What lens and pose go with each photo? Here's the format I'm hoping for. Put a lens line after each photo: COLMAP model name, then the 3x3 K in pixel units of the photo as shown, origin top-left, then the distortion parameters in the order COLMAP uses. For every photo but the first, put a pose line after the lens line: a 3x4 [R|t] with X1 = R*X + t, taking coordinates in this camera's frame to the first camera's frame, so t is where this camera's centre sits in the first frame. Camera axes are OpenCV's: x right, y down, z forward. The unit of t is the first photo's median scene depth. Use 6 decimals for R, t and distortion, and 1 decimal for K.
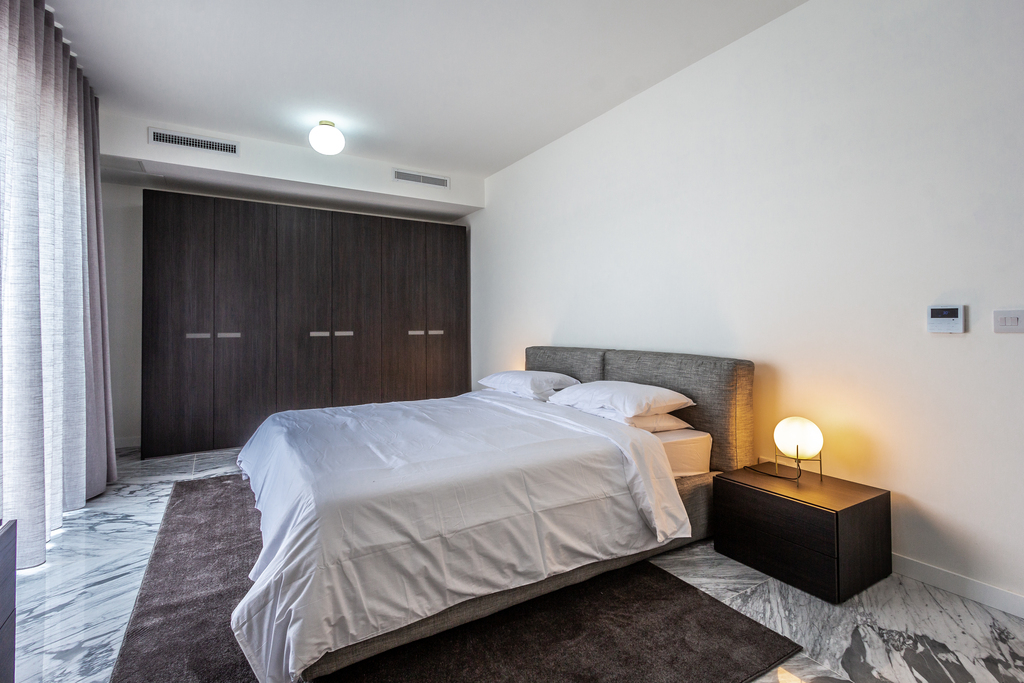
lens RADIAL K [[470.7, 0, 508.8], [0, 470.7, 319.2], [0, 0, 1]] dist [0.002477, 0.000165]
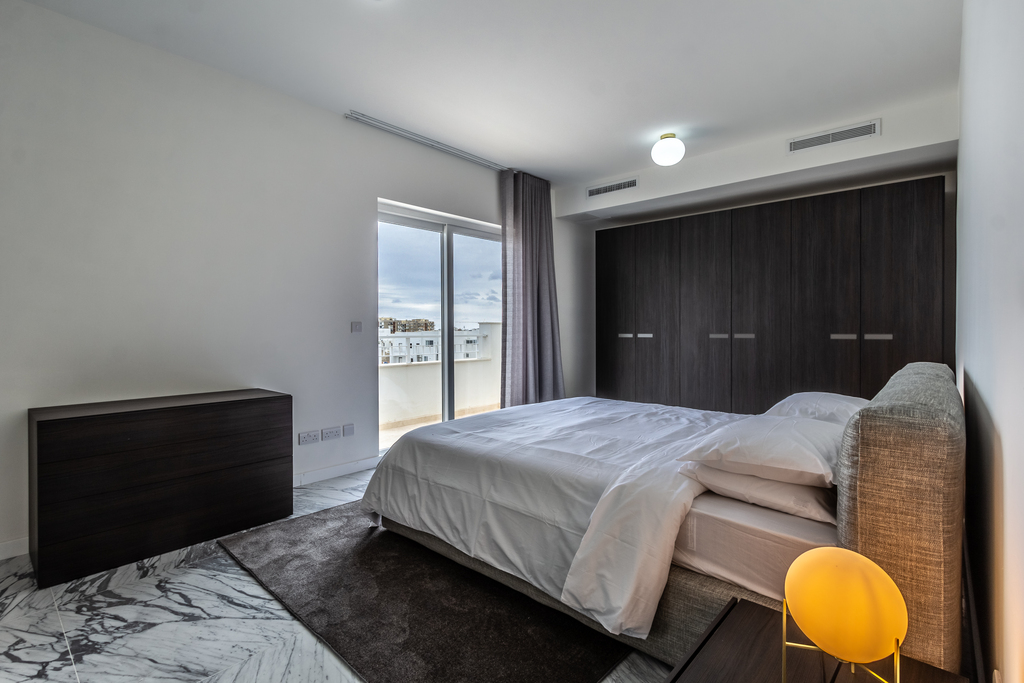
lens RADIAL K [[476.6, 0, 512.8], [0, 476.6, 330.0], [0, 0, 1]] dist [-0.001444, 0.000023]
pose [[0.301939, 0.004719, -0.953316, 0.994212], [0.016285, 0.999816, 0.010107, 0.002929], [0.953188, -0.018577, 0.301806, 0.642079]]
